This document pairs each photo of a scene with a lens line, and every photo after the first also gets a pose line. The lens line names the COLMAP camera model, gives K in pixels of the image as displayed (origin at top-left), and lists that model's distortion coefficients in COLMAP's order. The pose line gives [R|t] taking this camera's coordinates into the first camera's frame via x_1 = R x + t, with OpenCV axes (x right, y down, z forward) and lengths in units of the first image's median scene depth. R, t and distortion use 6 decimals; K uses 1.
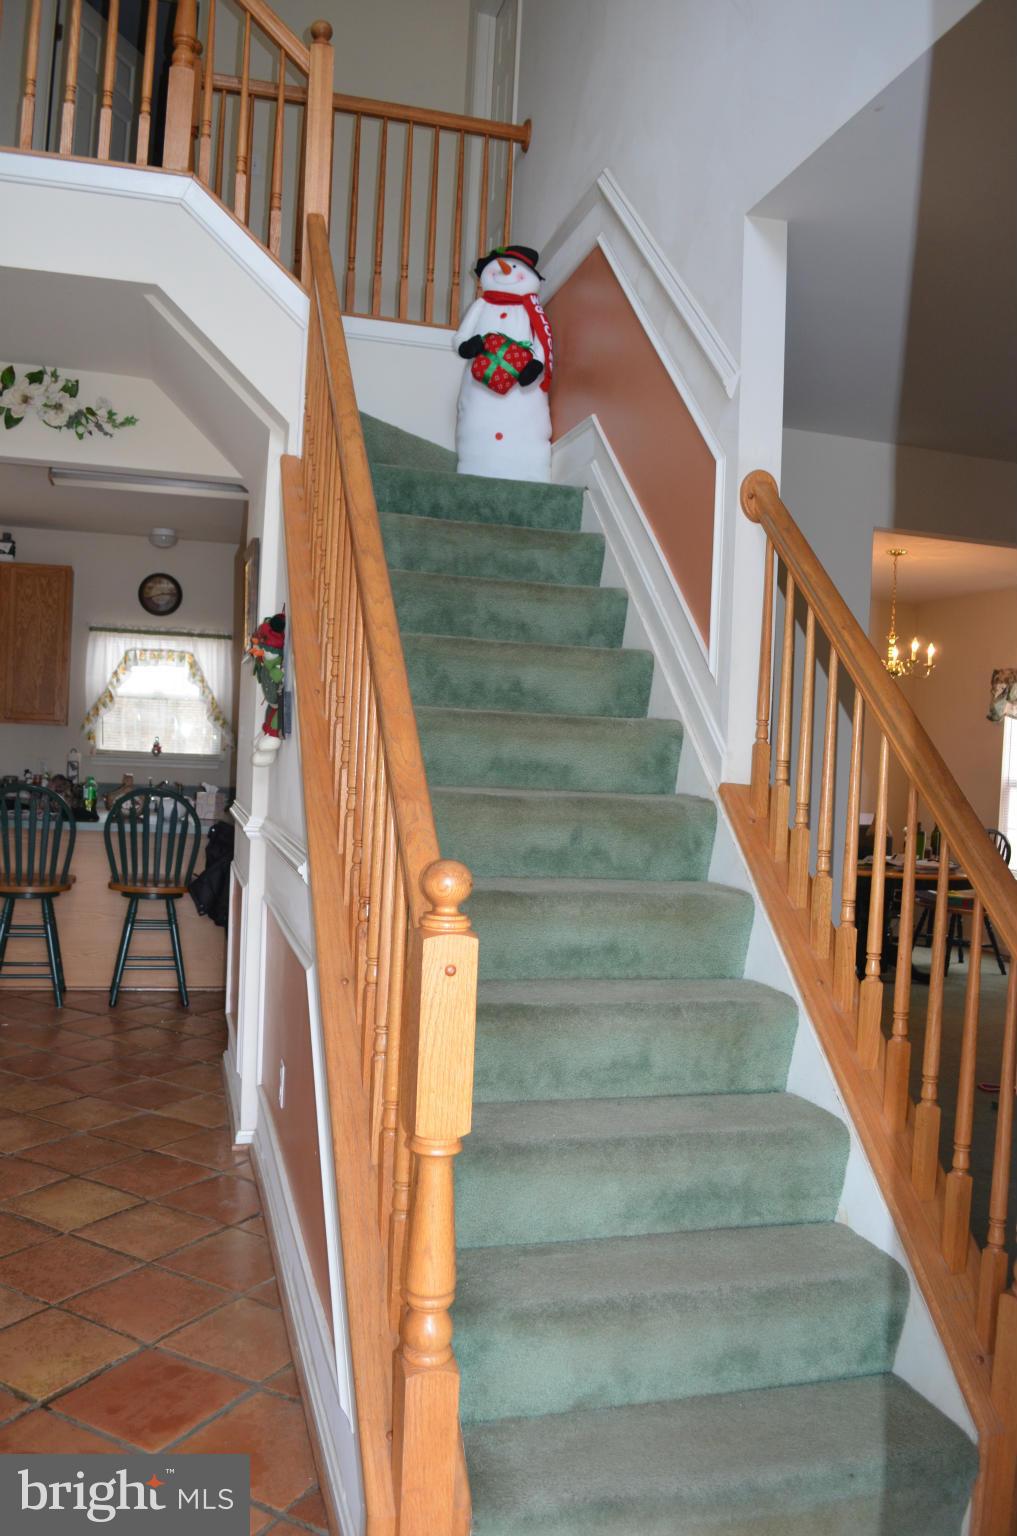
lens RADIAL K [[1216.1, 0, 510.3], [0, 1216.1, 771.2], [0, 0, 1]] dist [-0.080420, 0.011473]
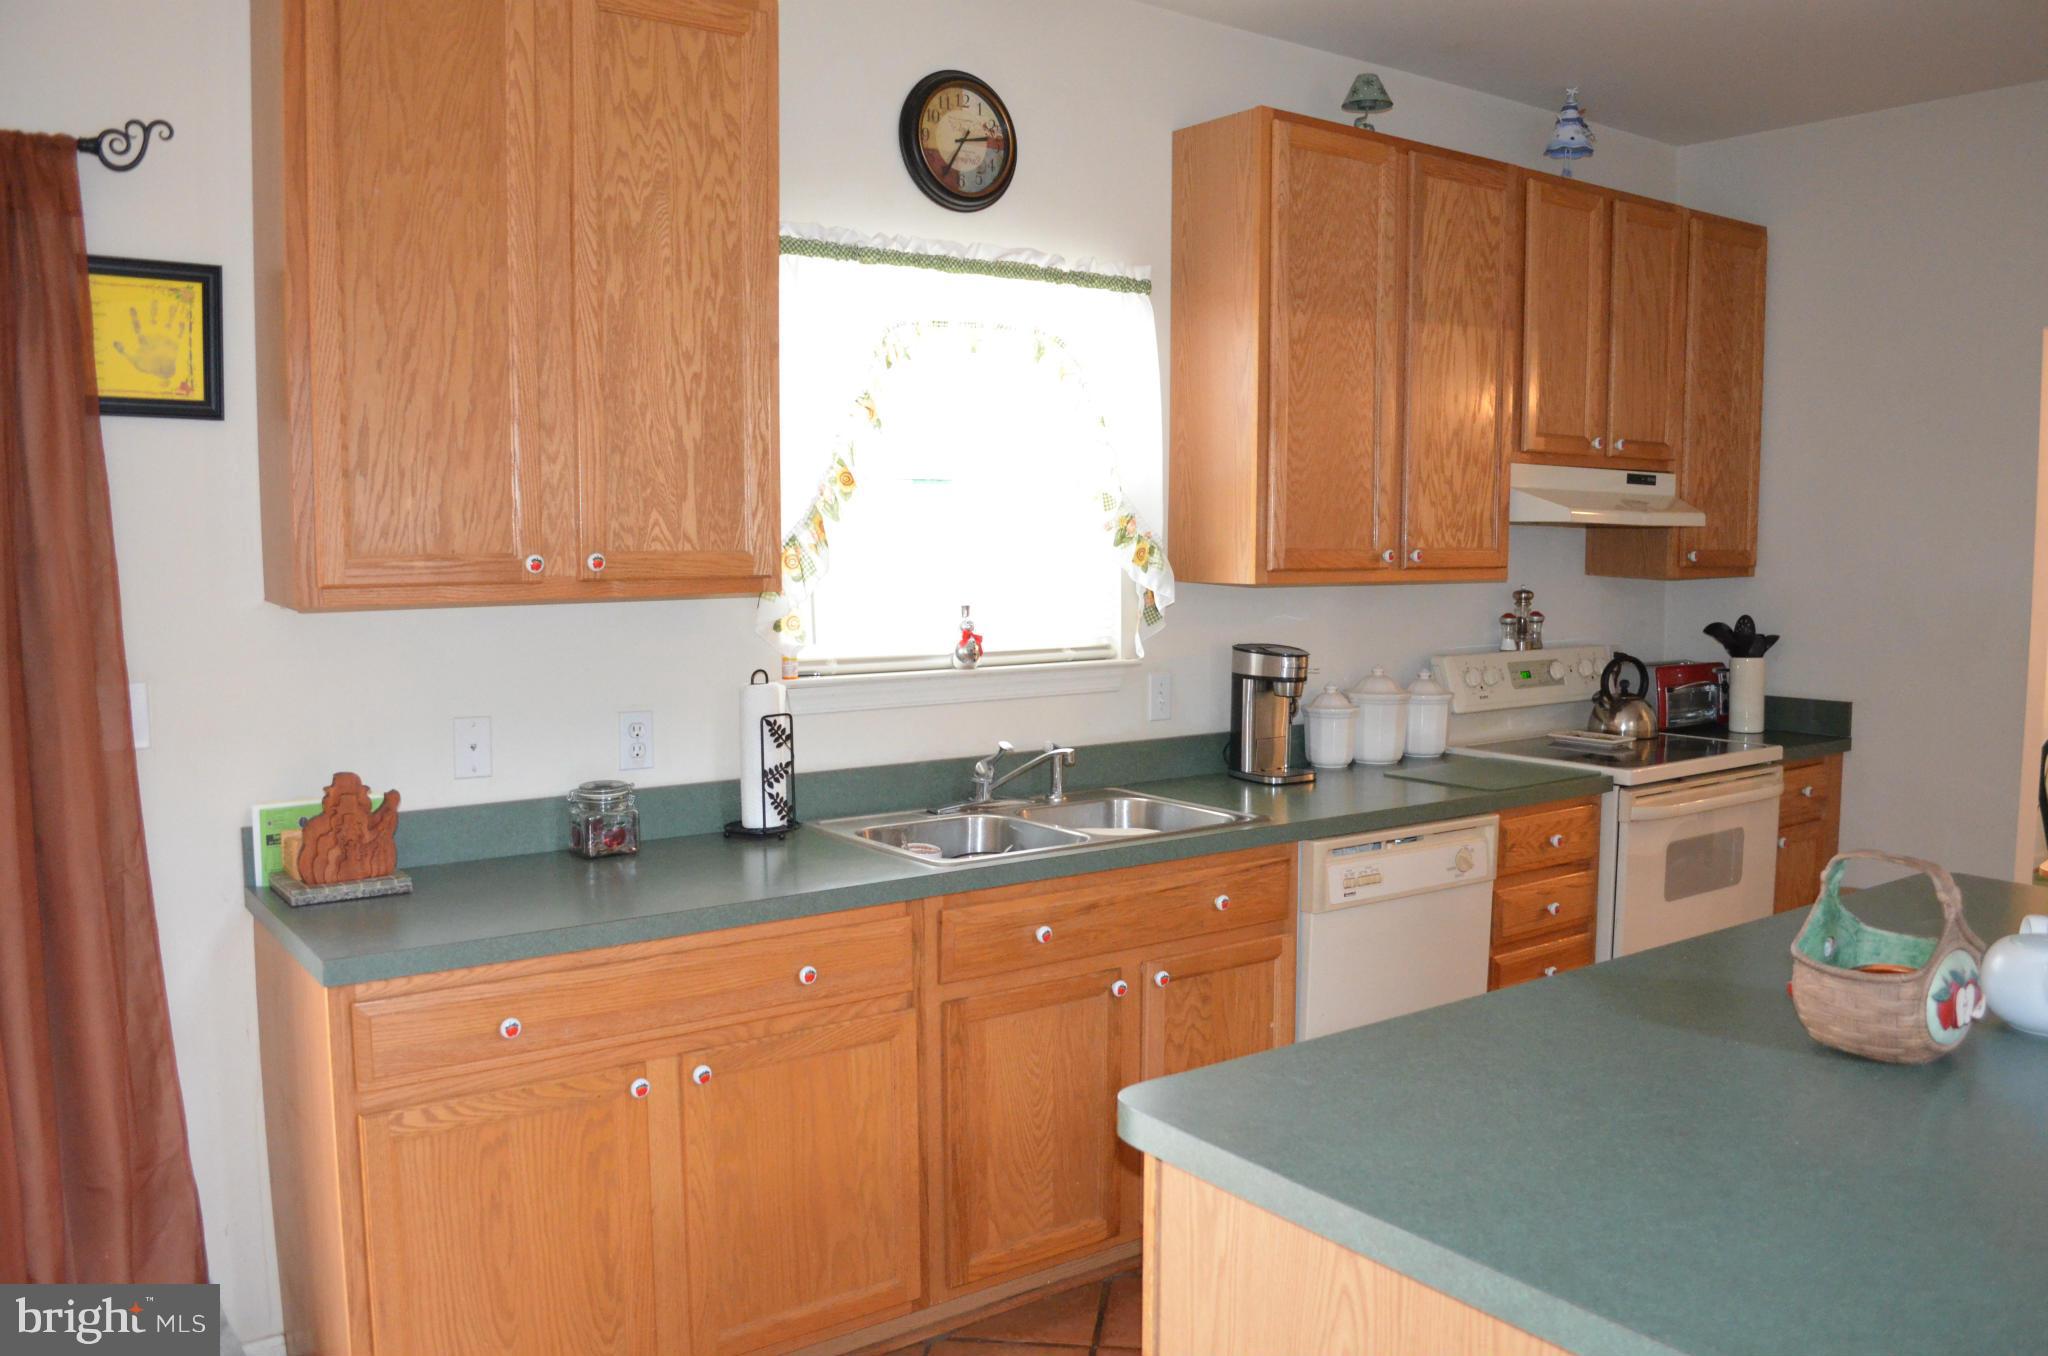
lens RADIAL K [[1621.5, 0, 1026.5], [0, 1621.5, 678.3], [0, 0, 1]] dist [-0.080420, 0.011473]
pose [[0.931298, -0.078588, 0.355679, -0.228297], [0.051613, 0.995067, 0.084720, -0.023627], [-0.360582, -0.060542, 0.930761, 0.321699]]
